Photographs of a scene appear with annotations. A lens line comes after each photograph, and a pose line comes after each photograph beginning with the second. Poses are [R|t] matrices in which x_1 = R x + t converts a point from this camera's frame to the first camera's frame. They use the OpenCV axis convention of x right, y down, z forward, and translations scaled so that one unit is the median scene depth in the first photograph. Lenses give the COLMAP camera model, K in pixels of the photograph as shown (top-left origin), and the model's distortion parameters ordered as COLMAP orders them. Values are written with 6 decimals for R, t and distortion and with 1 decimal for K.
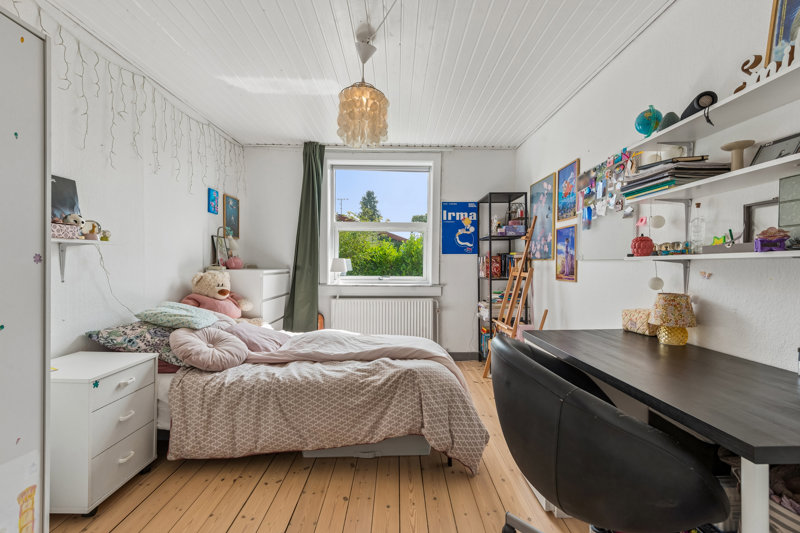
lens RADIAL K [[350.0, 0, 399.9], [0, 350.0, 272.3], [0, 0, 1]] dist [-0.000946, -0.000998]
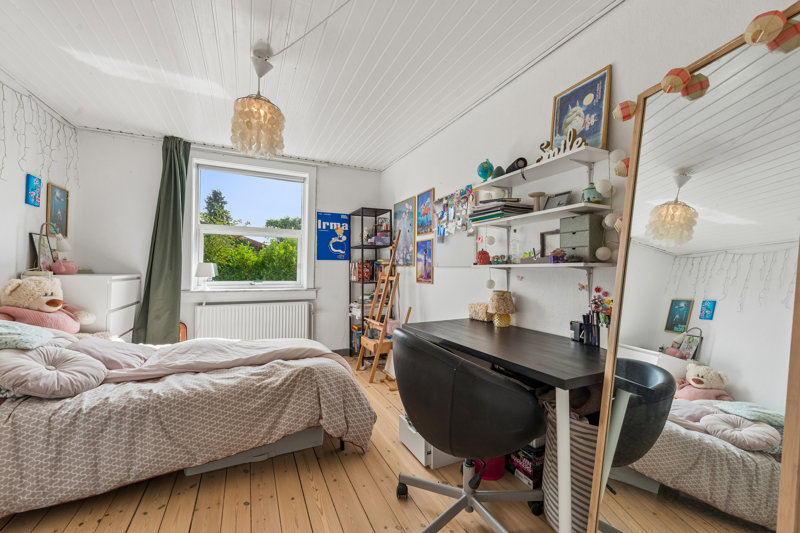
lens RADIAL K [[326.9, 0, 400.0], [0, 326.9, 266.5], [0, 0, 1]] dist [-0.008606, -0.000507]
pose [[0.910647, 0.006901, 0.413127, -0.119104], [0.005737, 0.999553, -0.029344, -0.001821], [-0.413144, 0.029092, 0.910201, -0.040888]]
